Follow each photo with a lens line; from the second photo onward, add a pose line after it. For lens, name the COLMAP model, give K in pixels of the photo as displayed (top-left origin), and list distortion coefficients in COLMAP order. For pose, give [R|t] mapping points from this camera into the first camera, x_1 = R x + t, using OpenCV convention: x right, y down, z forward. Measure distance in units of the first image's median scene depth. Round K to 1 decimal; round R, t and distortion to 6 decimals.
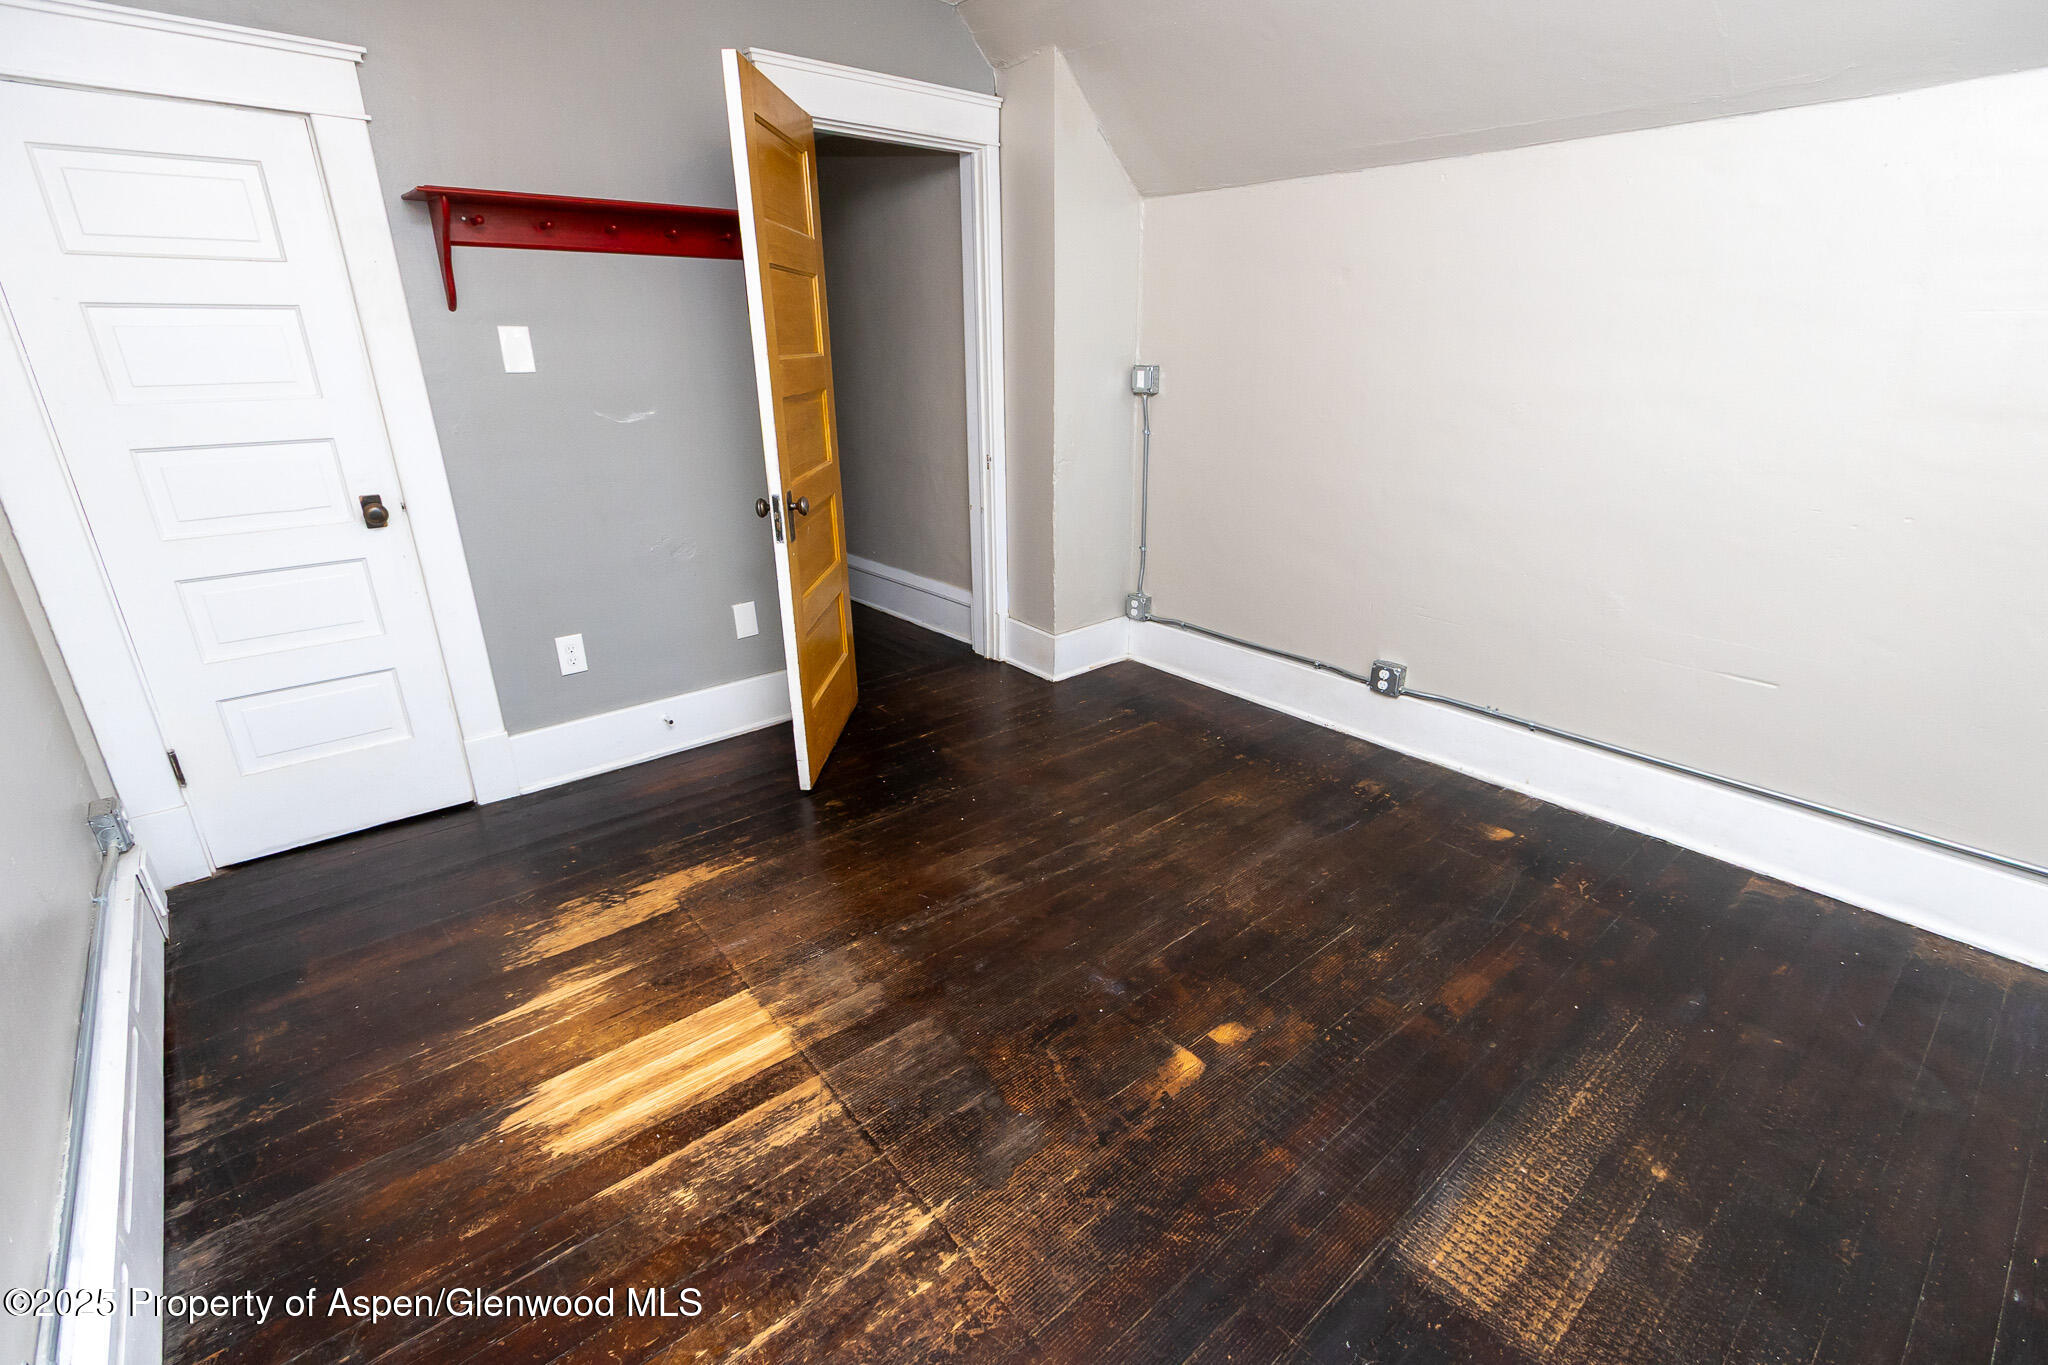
lens RADIAL K [[932.4, 0, 1039.4], [0, 932.4, 690.4], [0, 0, 1]] dist [0.007741, -0.009174]
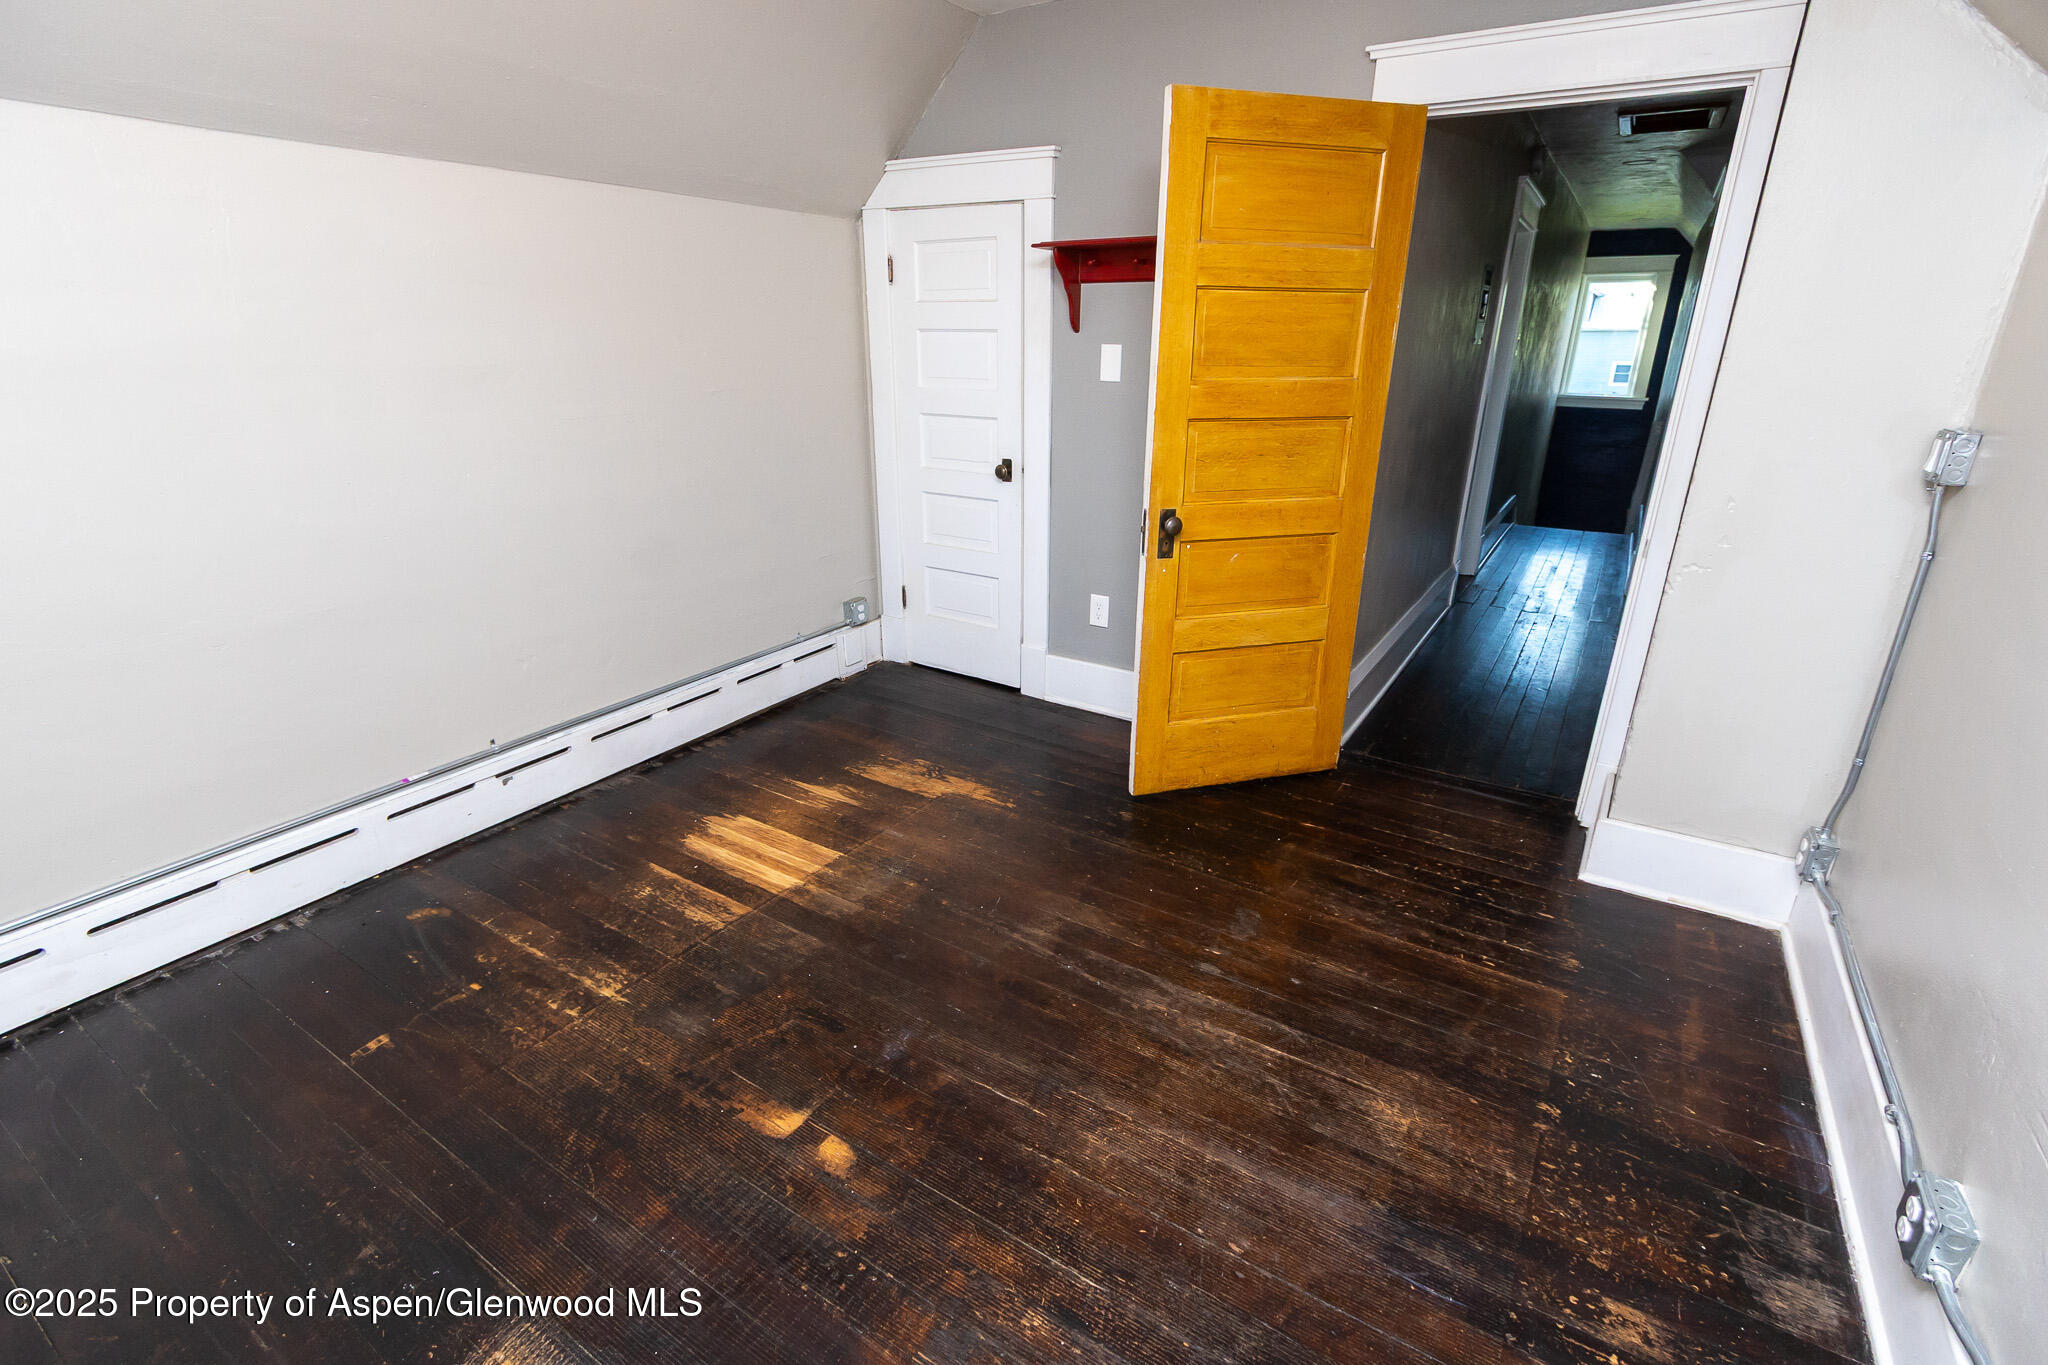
lens RADIAL K [[937.1, 0, 1042.7], [0, 937.1, 684.3], [0, 0, 1]] dist [-0.001226, -0.003403]
pose [[0.288694, 0.337804, -0.895848, 0.855168], [-0.349039, 0.908428, 0.230066, -0.291196], [0.891531, 0.246267, 0.380165, 0.691334]]
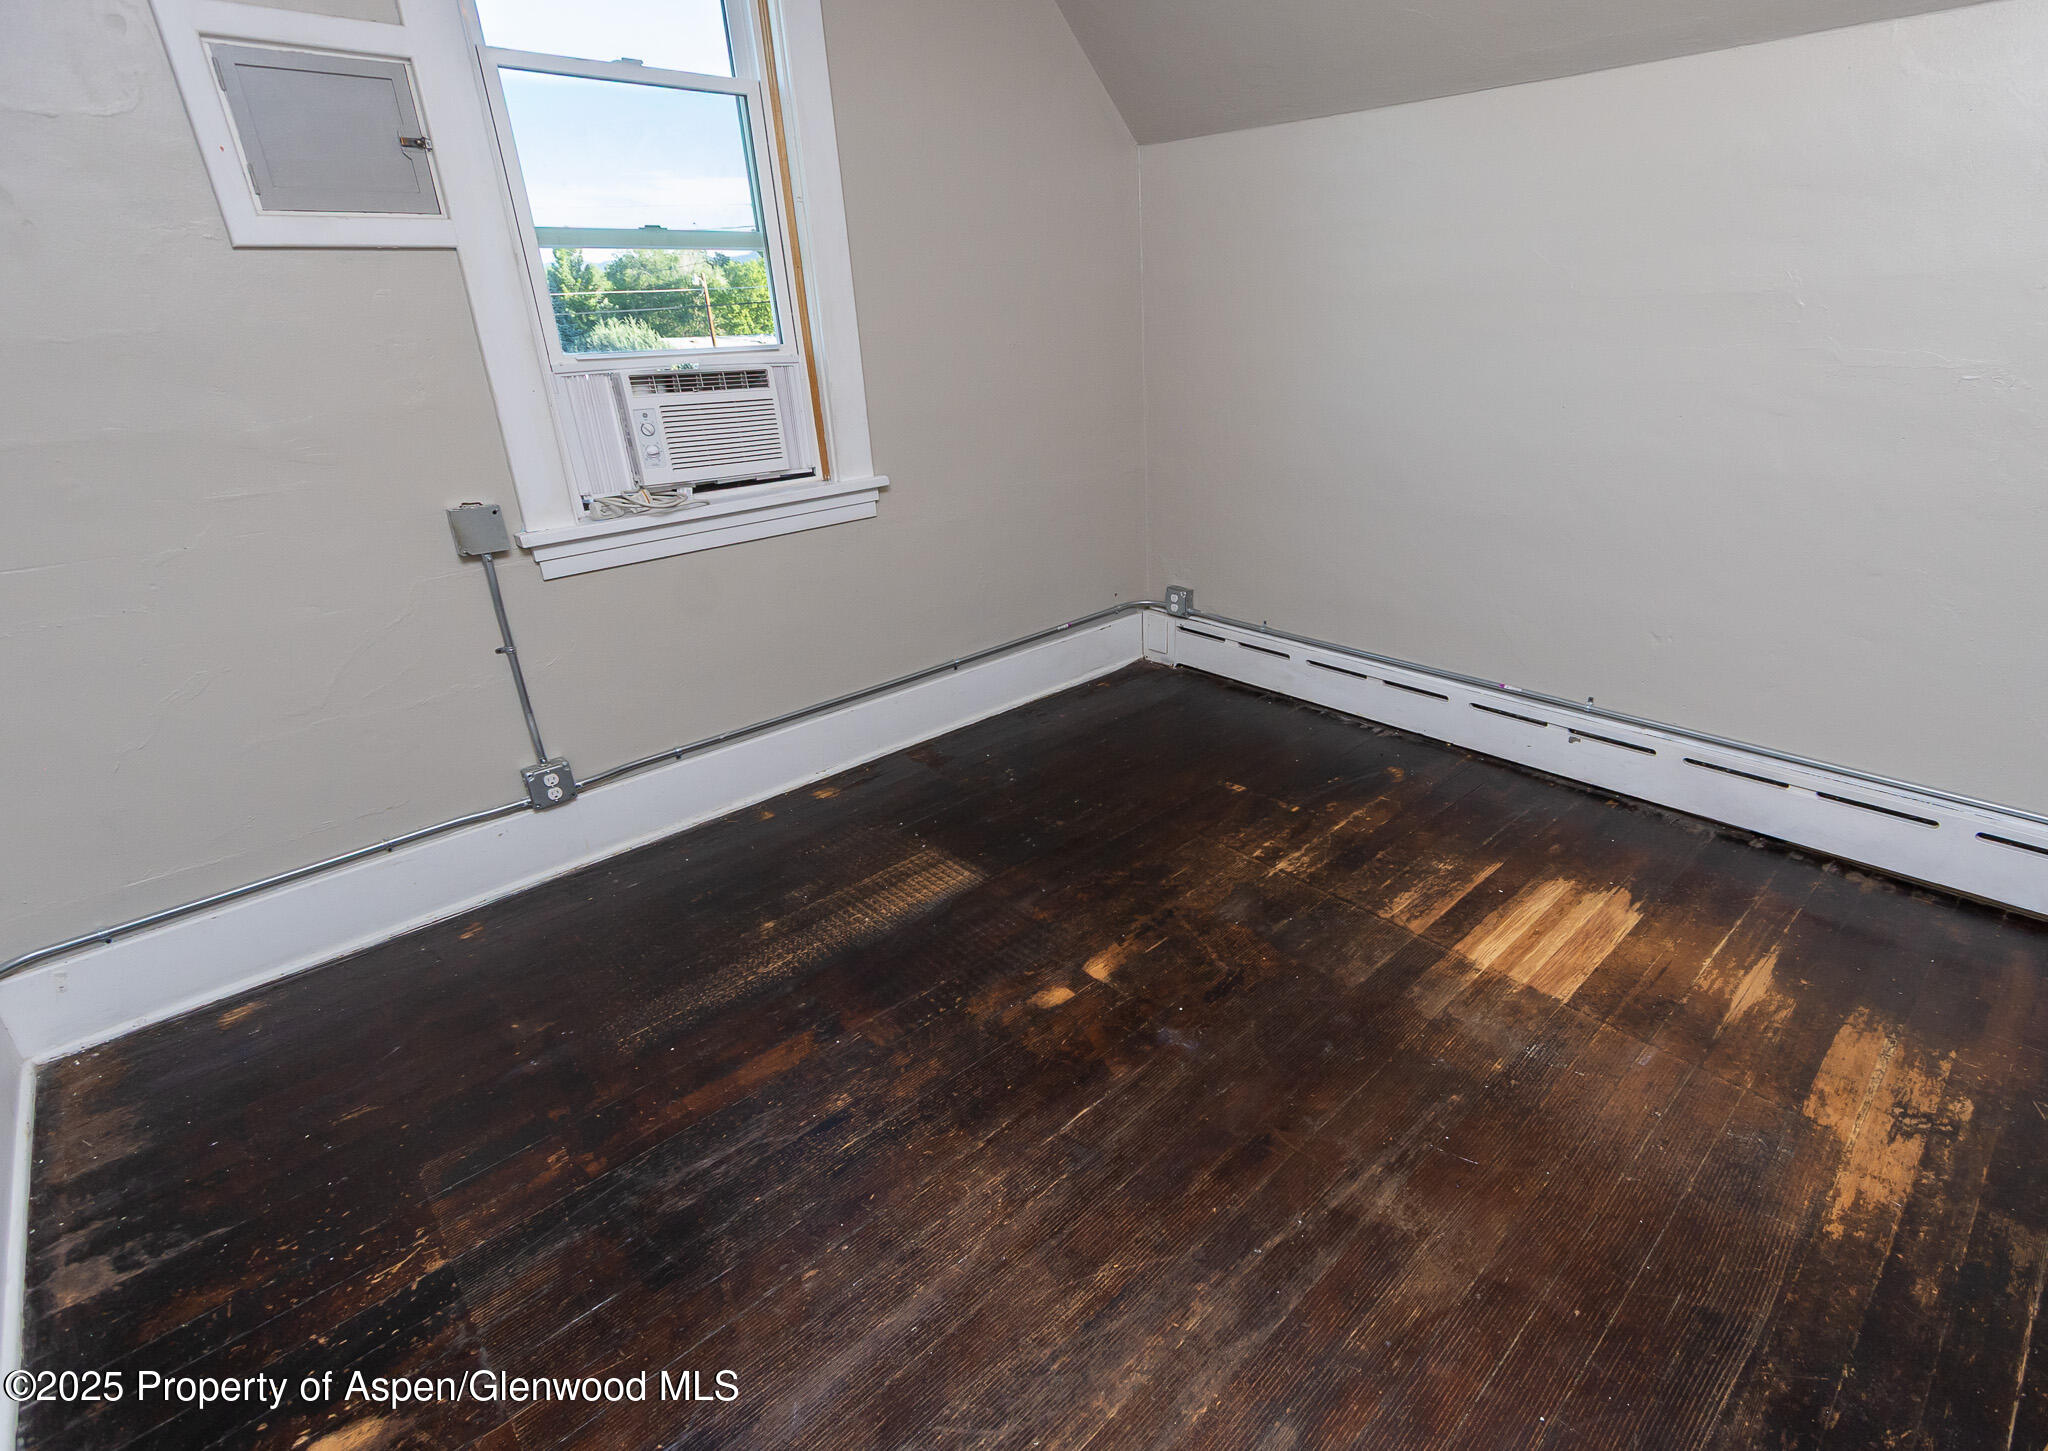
lens RADIAL K [[966.2, 0, 1082.3], [0, 966.2, 724.7], [0, 0, 1]] dist [0.002084, -0.000190]
pose [[-0.998938, 0.042741, -0.017229, 0.168443], [0.018326, 0.711481, 0.702466, -0.555046], [0.042283, 0.701404, -0.711508, 1.464353]]
